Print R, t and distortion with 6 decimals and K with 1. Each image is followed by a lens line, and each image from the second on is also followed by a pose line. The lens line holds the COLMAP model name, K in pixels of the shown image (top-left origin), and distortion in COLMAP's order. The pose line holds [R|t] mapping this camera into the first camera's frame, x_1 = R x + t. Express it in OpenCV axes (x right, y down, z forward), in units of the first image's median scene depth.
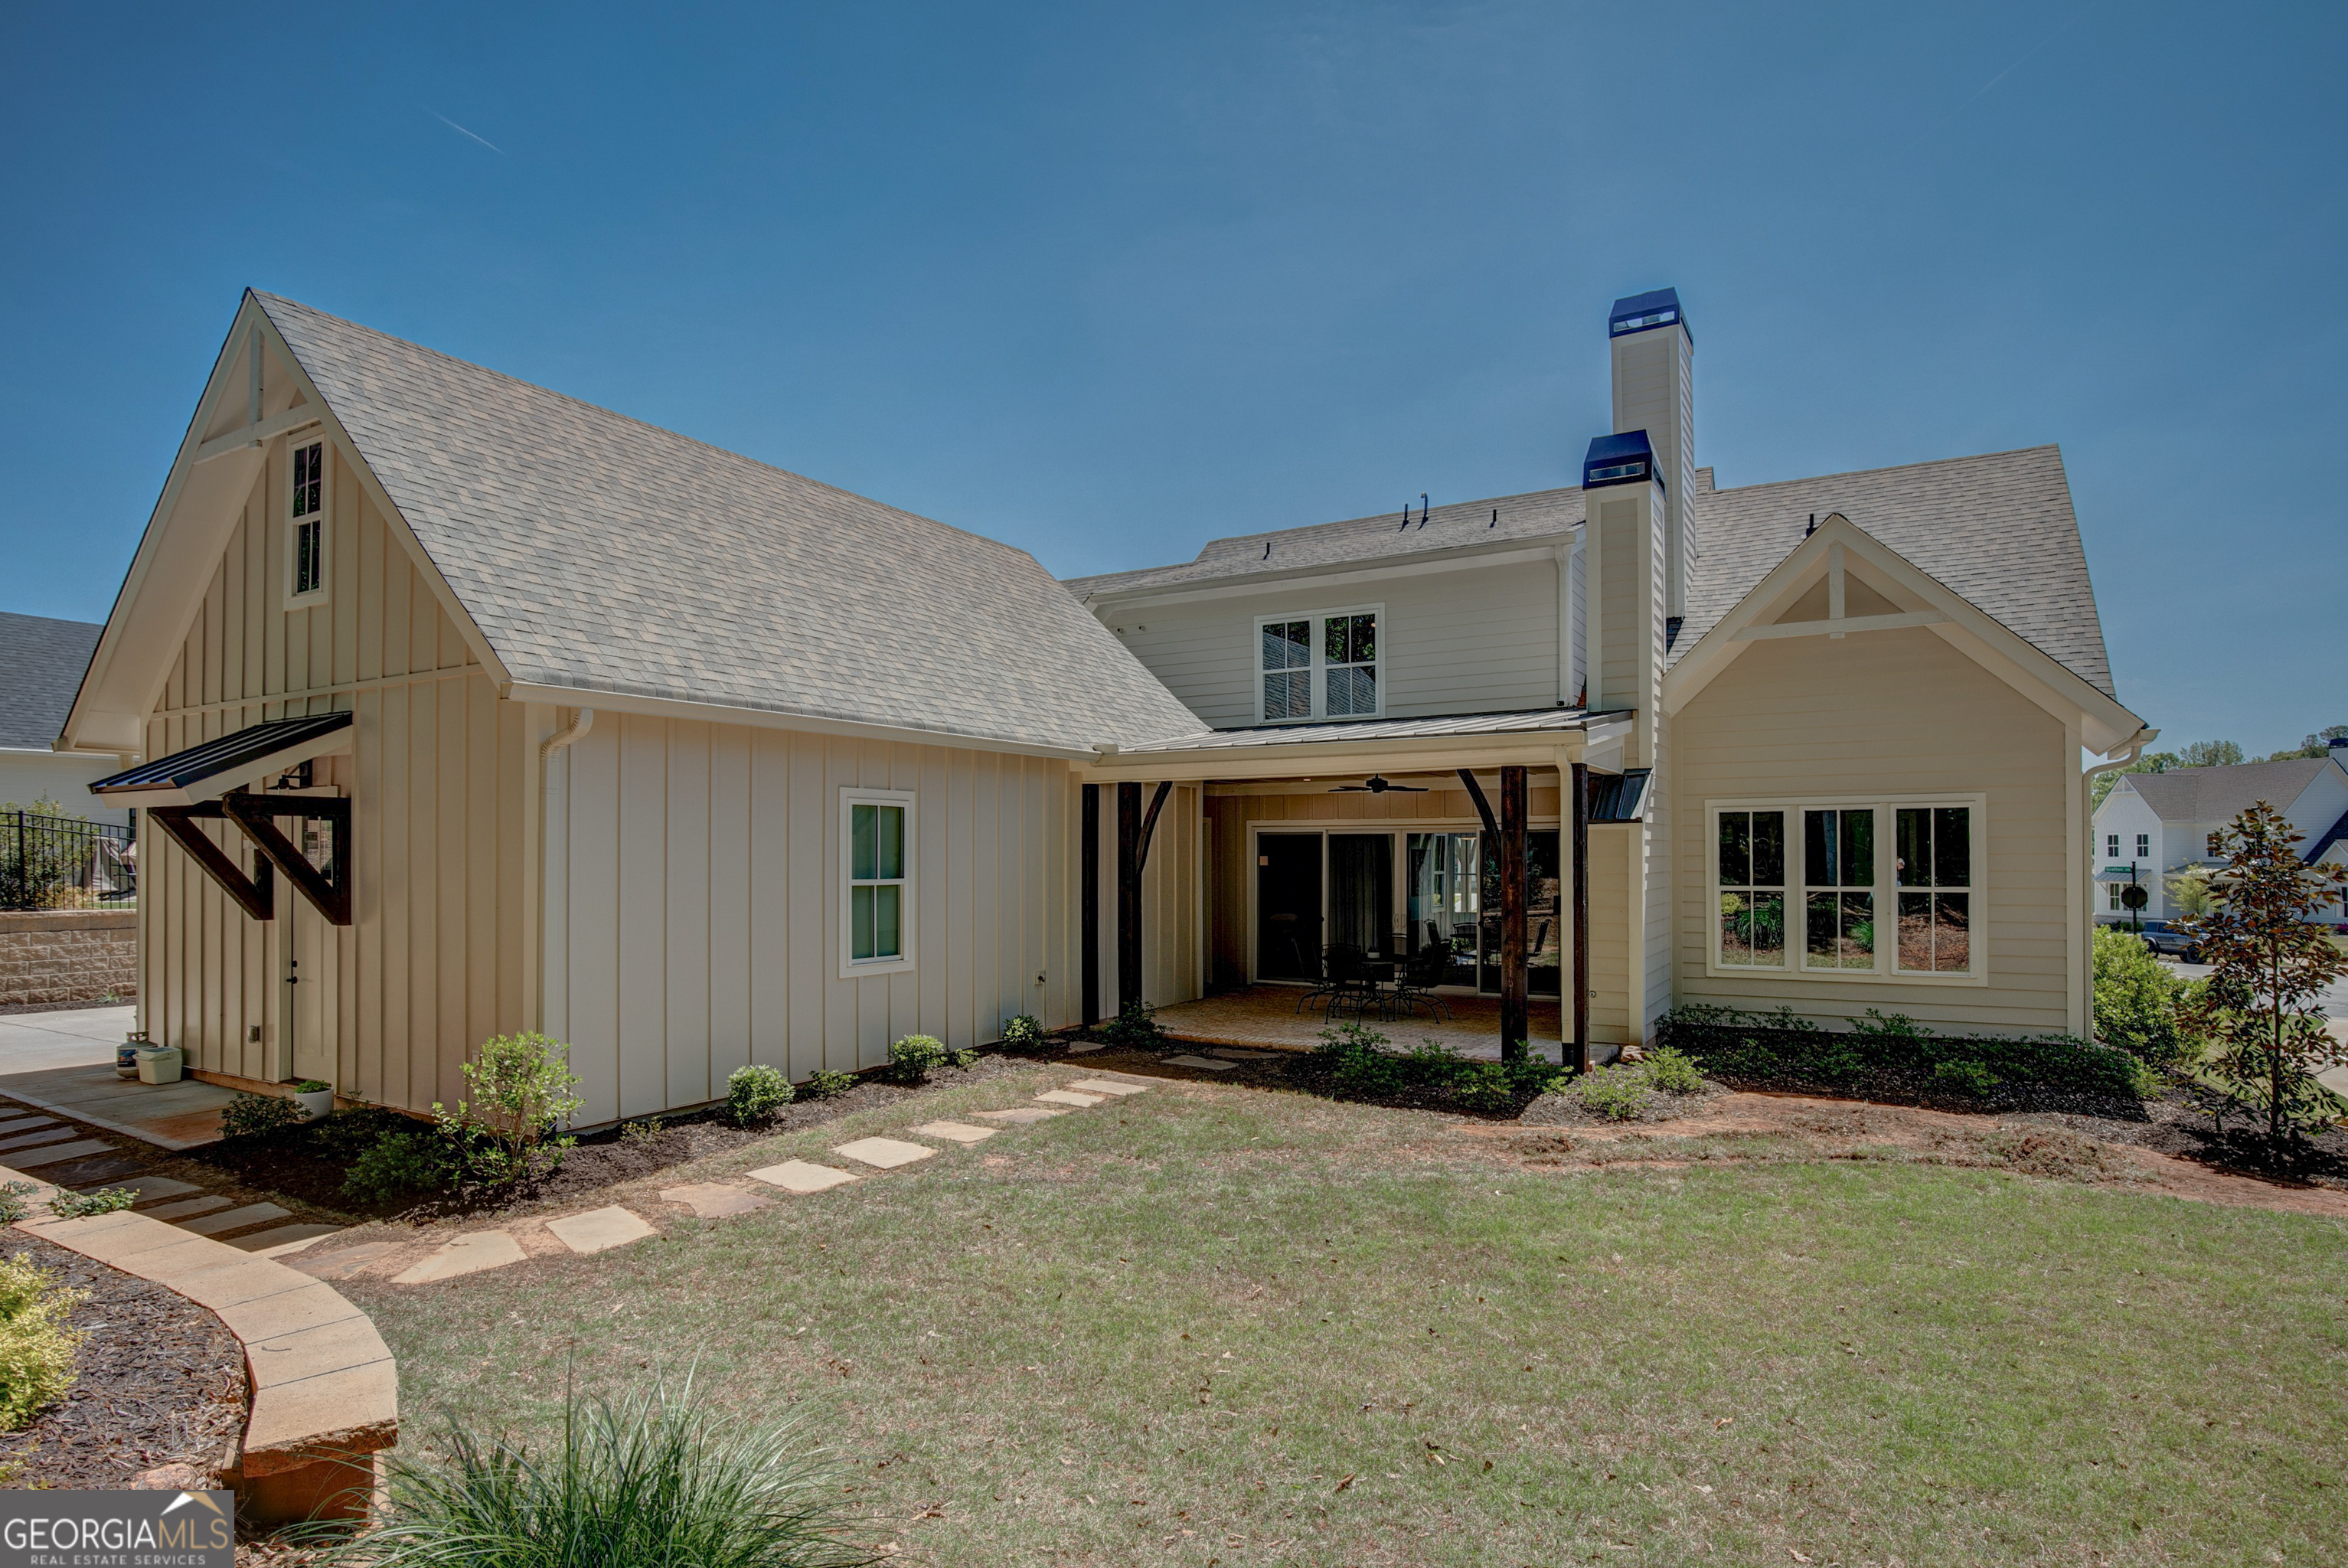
lens RADIAL K [[1213.2, 0, 1170.5], [0, 1213.2, 846.9], [0, 0, 1]] dist [-0.015033, -0.000147]
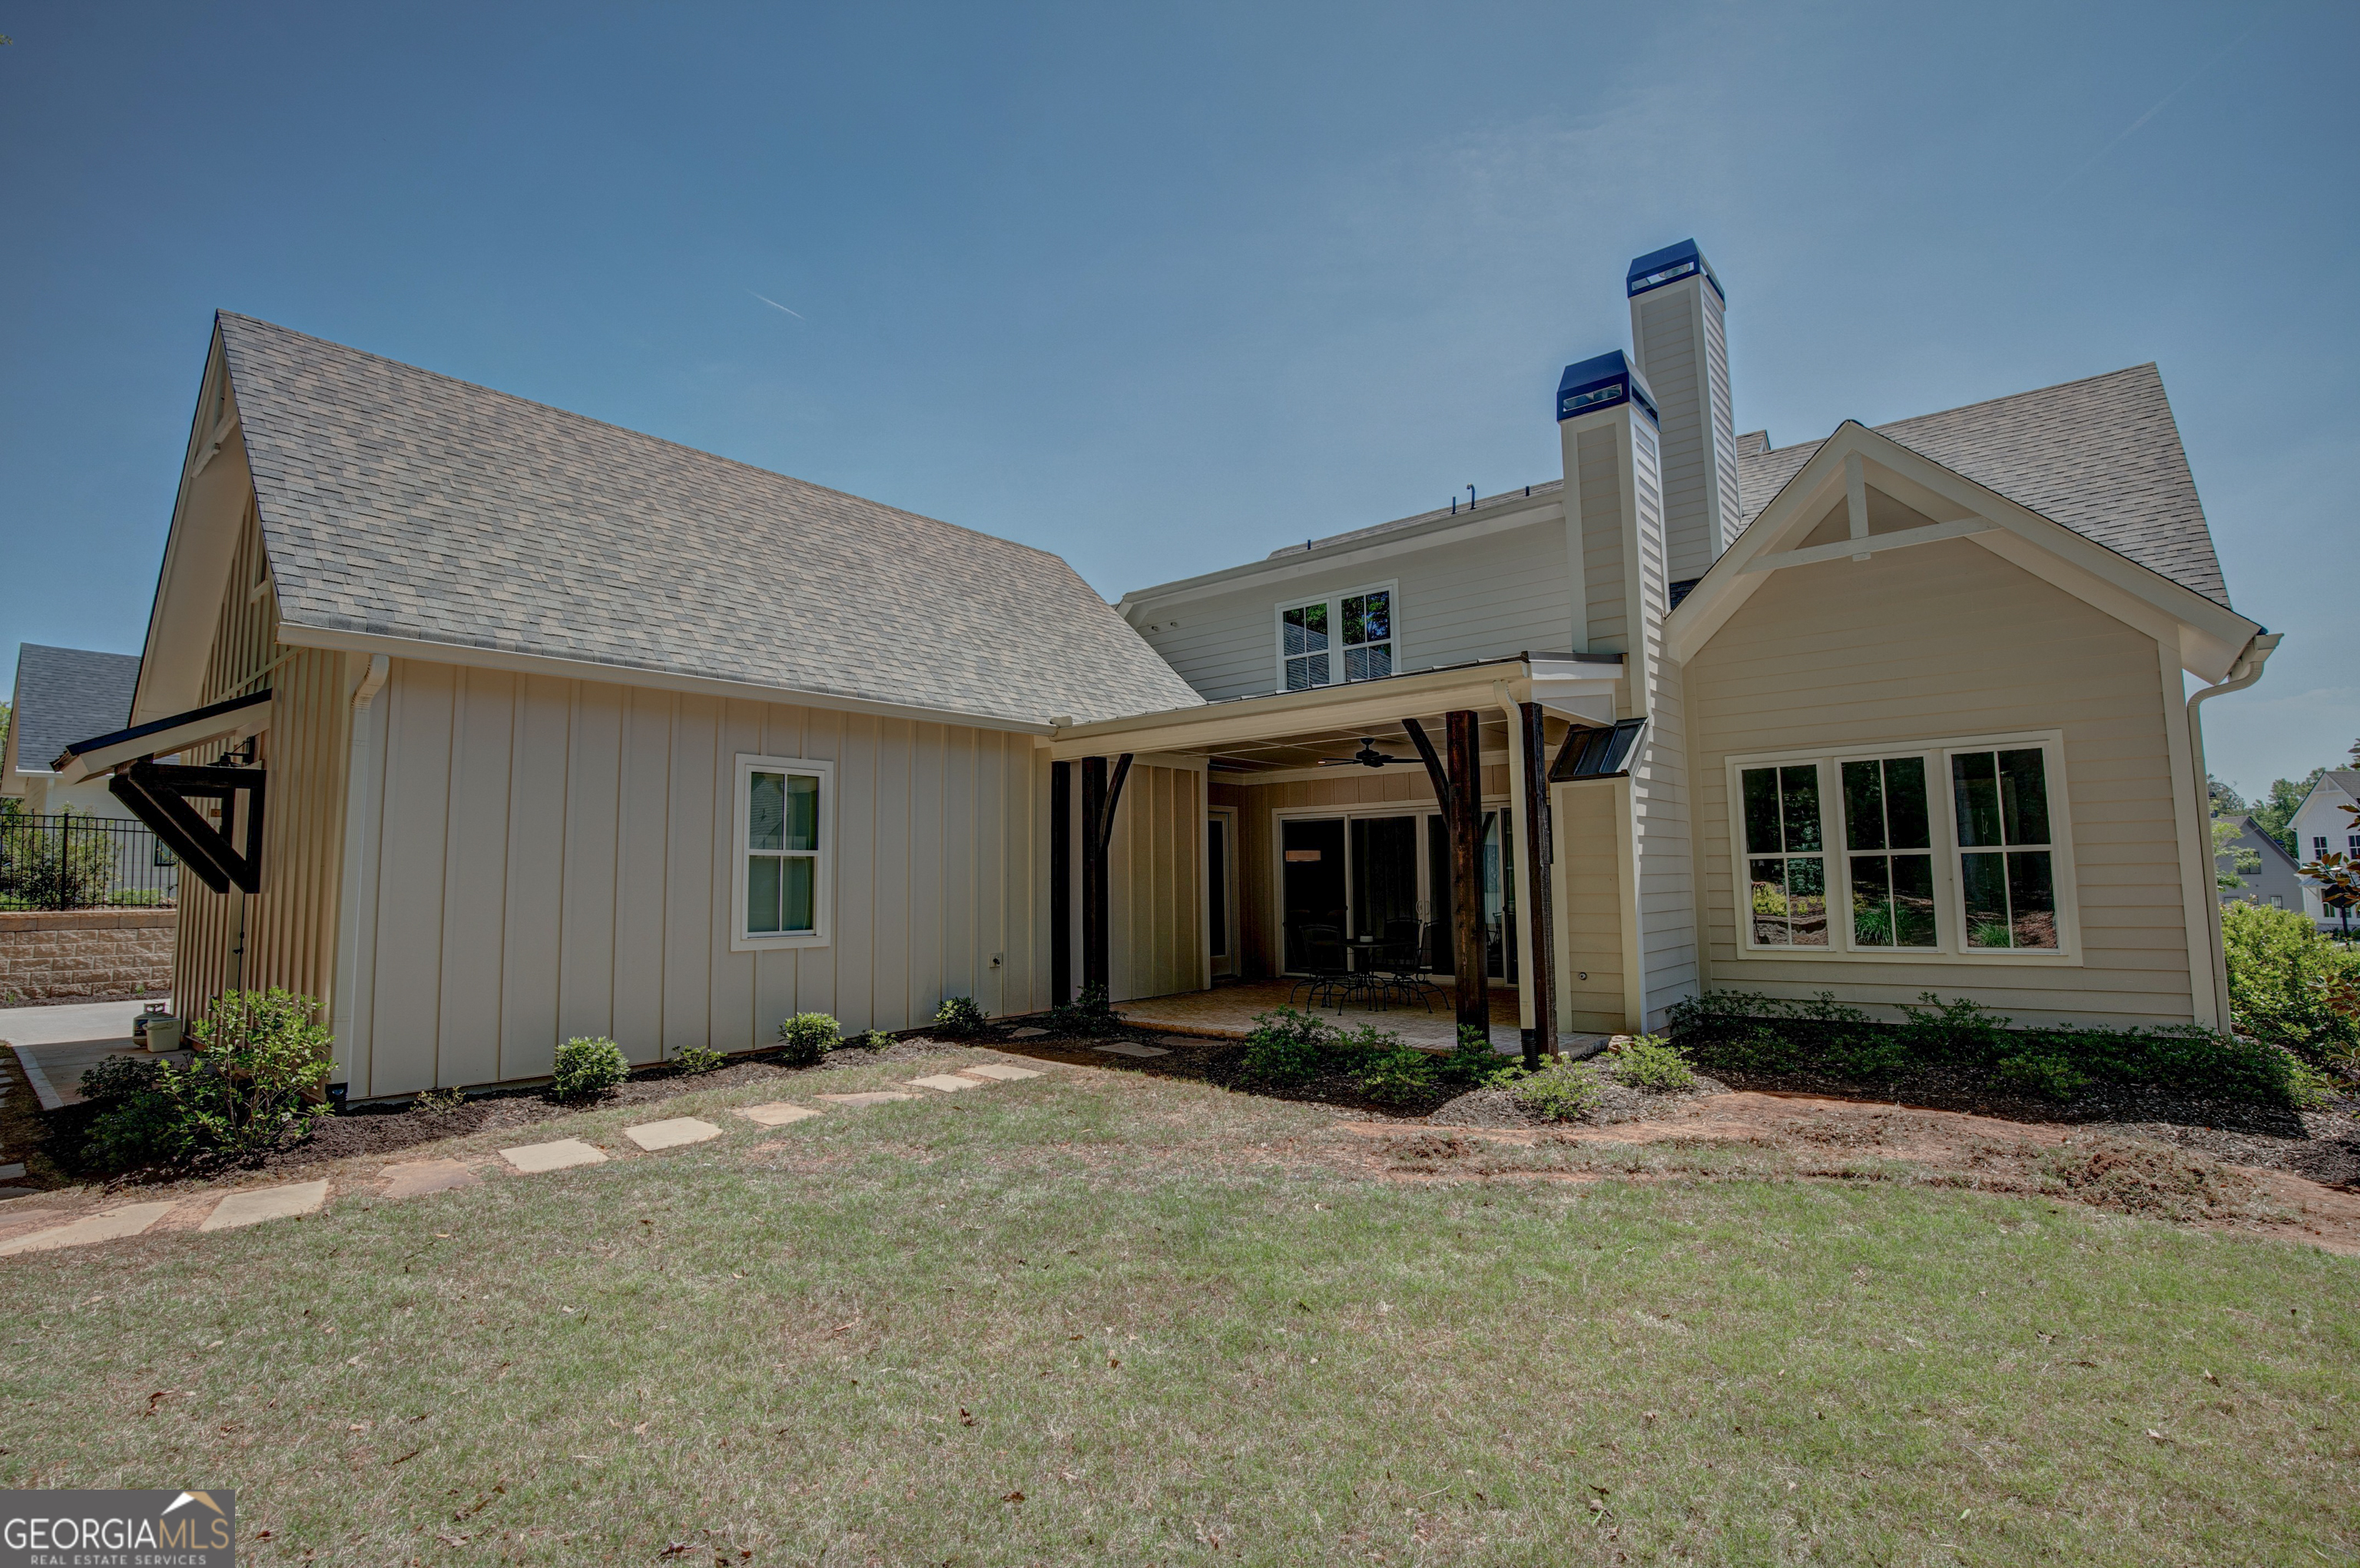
lens RADIAL K [[1086.3, 0, 1180.0], [0, 1086.3, 784.0], [0, 0, 1]] dist [-0.025582, 0.004935]
pose [[0.986726, -0.025050, -0.160453, 0.208200], [0.011608, 0.996383, -0.084177, 0.050153], [0.161981, 0.081197, 0.983448, 0.194178]]
